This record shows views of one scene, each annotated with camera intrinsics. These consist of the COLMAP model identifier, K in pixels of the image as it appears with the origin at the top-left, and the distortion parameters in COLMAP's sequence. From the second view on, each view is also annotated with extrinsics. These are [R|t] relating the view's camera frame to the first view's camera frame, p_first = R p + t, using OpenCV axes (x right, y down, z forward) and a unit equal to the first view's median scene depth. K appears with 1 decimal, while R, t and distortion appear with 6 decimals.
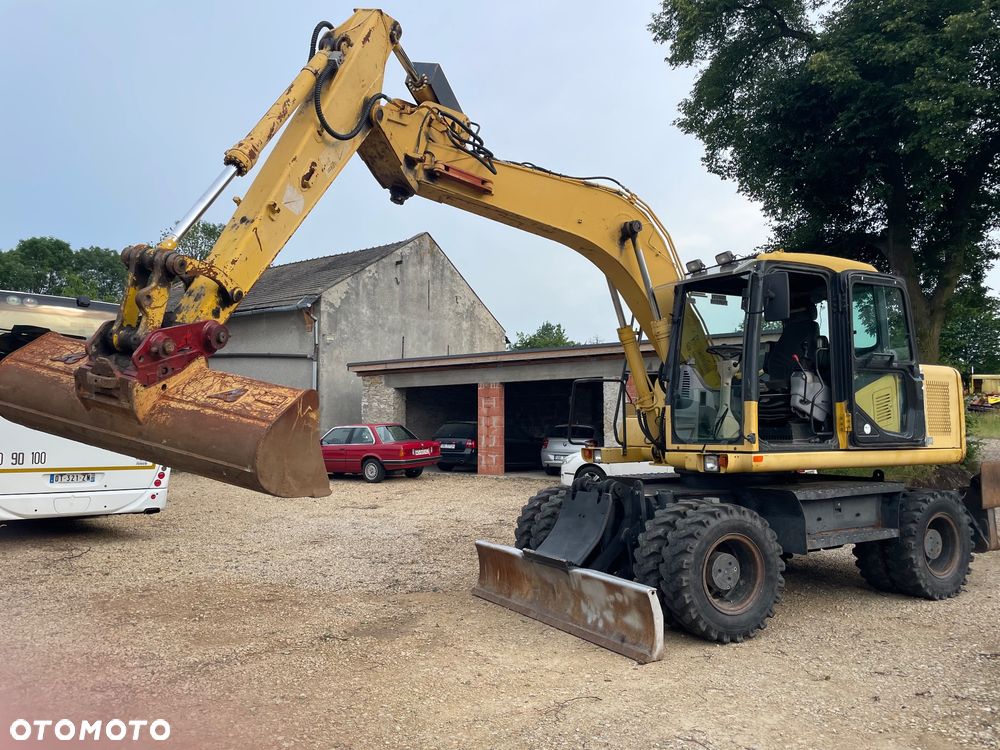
lens RADIAL K [[752.7, 0, 490.5], [0, 752.7, 377.7], [0, 0, 1]] dist [0.083441, -0.108710]
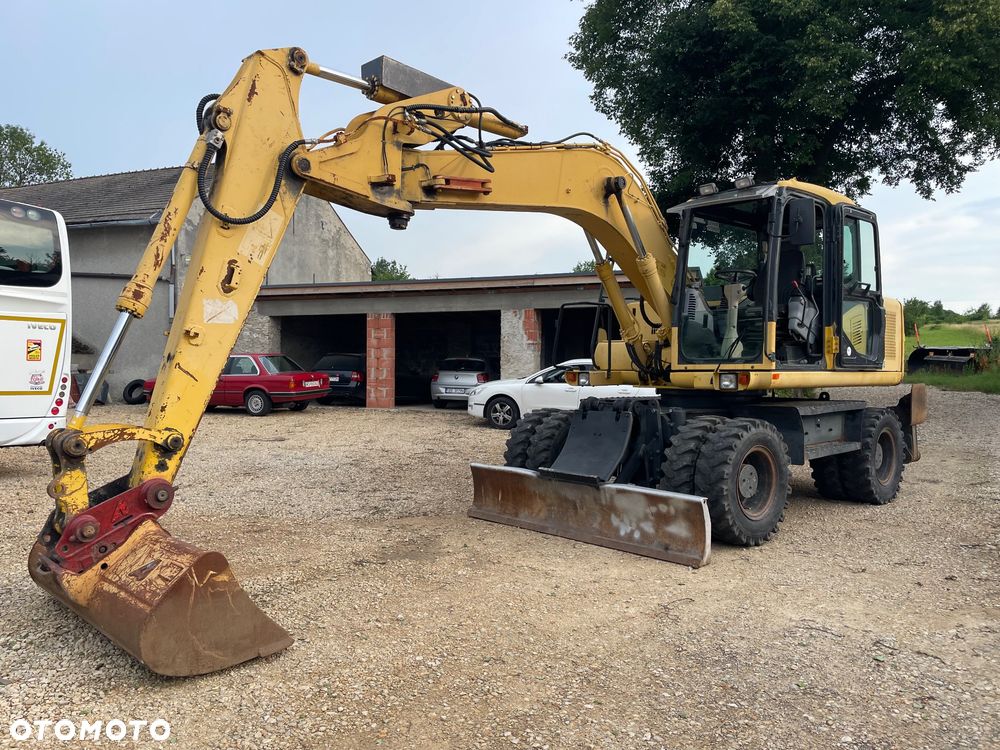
lens RADIAL K [[752.5, 0, 504.1], [0, 752.5, 378.7], [0, 0, 1]] dist [0.092035, -0.121398]
pose [[0.969195, 0.006071, 0.246220, -0.254276], [-0.025923, 0.996658, 0.077470, 0.034325], [-0.244926, -0.081466, 0.966113, 0.062774]]
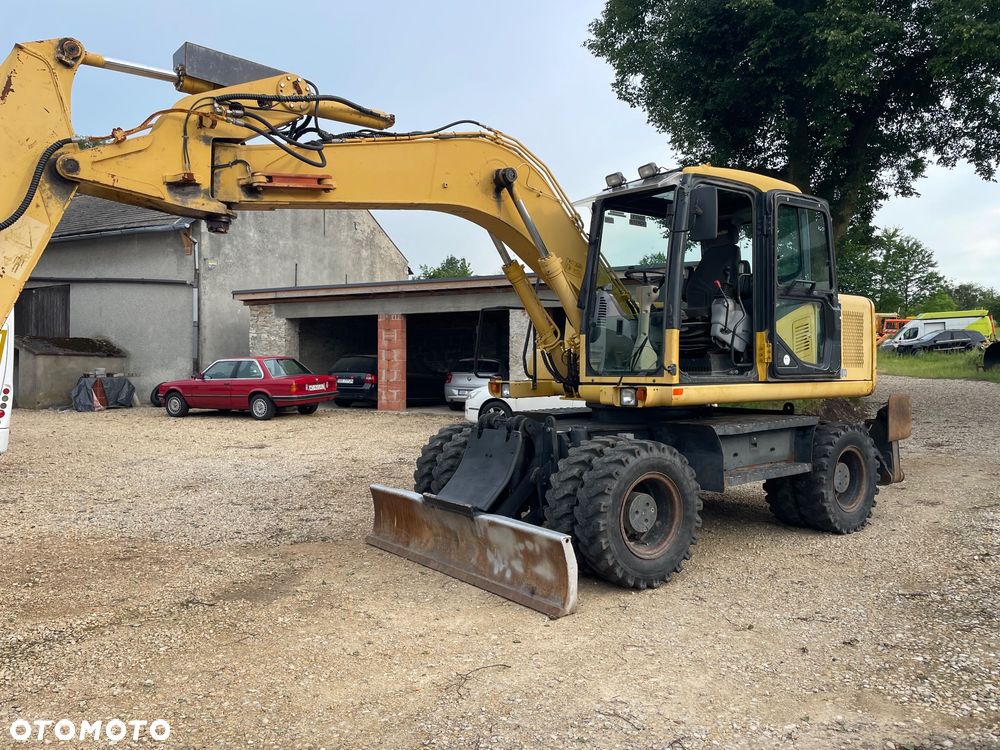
lens RADIAL K [[754.0, 0, 504.5], [0, 754.0, 368.3], [0, 0, 1]] dist [0.088614, -0.117858]
pose [[0.989362, 0.001506, 0.145467, 0.008006], [-0.012165, 0.997300, 0.072414, 0.012715], [-0.144965, -0.073413, 0.986710, 0.114908]]
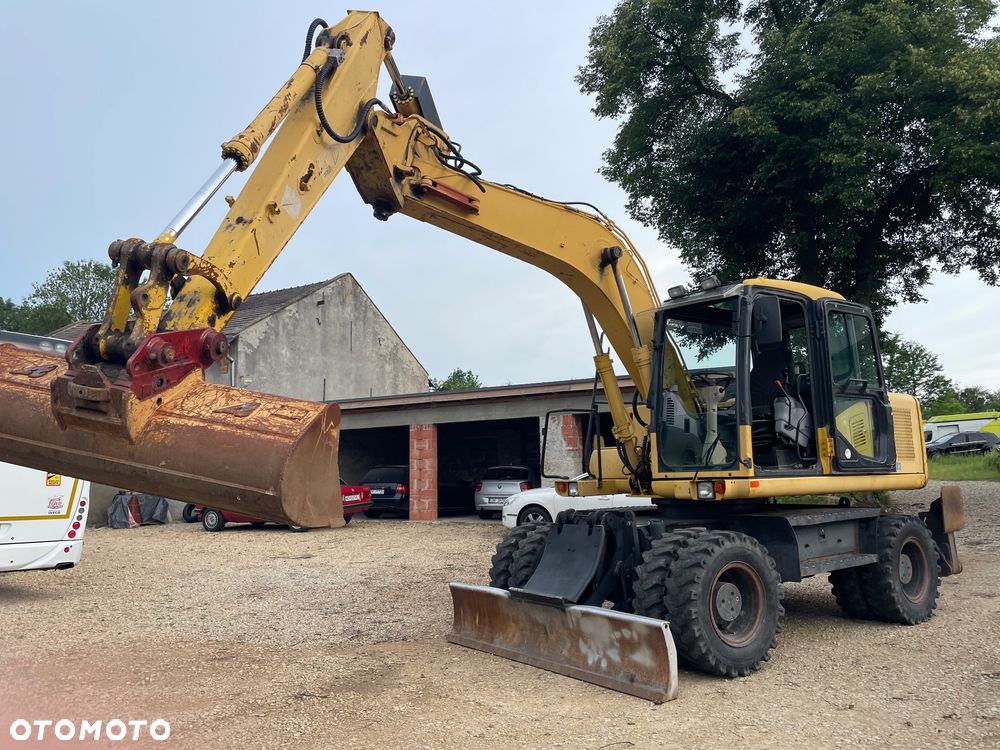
lens RADIAL K [[754.4, 0, 497.9], [0, 754.4, 375.9], [0, 0, 1]] dist [0.085922, -0.116756]
pose [[0.991241, -0.000222, 0.132068, -0.098158], [0.008903, 0.997836, -0.065148, 0.026177], [-0.131768, 0.065753, 0.989097, 0.055613]]
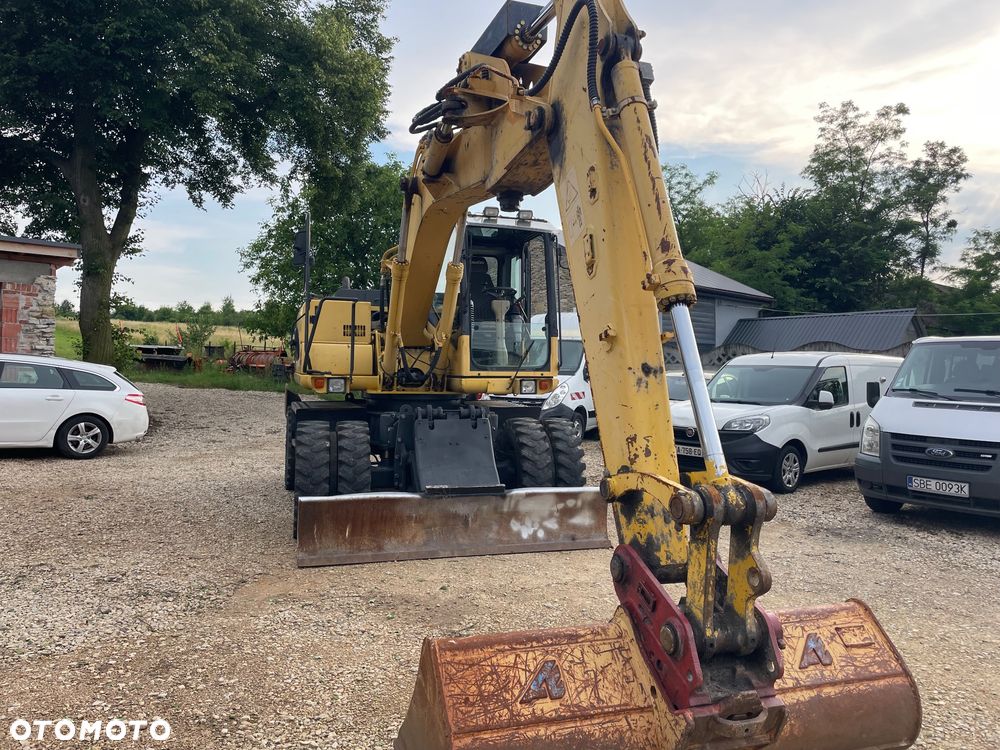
lens RADIAL K [[754.6, 0, 503.3], [0, 754.6, 366.2], [0, 0, 1]] dist [0.087530, -0.118401]
pose [[0.199020, 0.016815, 0.979851, -0.838592], [-0.082364, 0.996602, -0.000373, 0.080165], [-0.976528, -0.080631, 0.199728, 0.767502]]
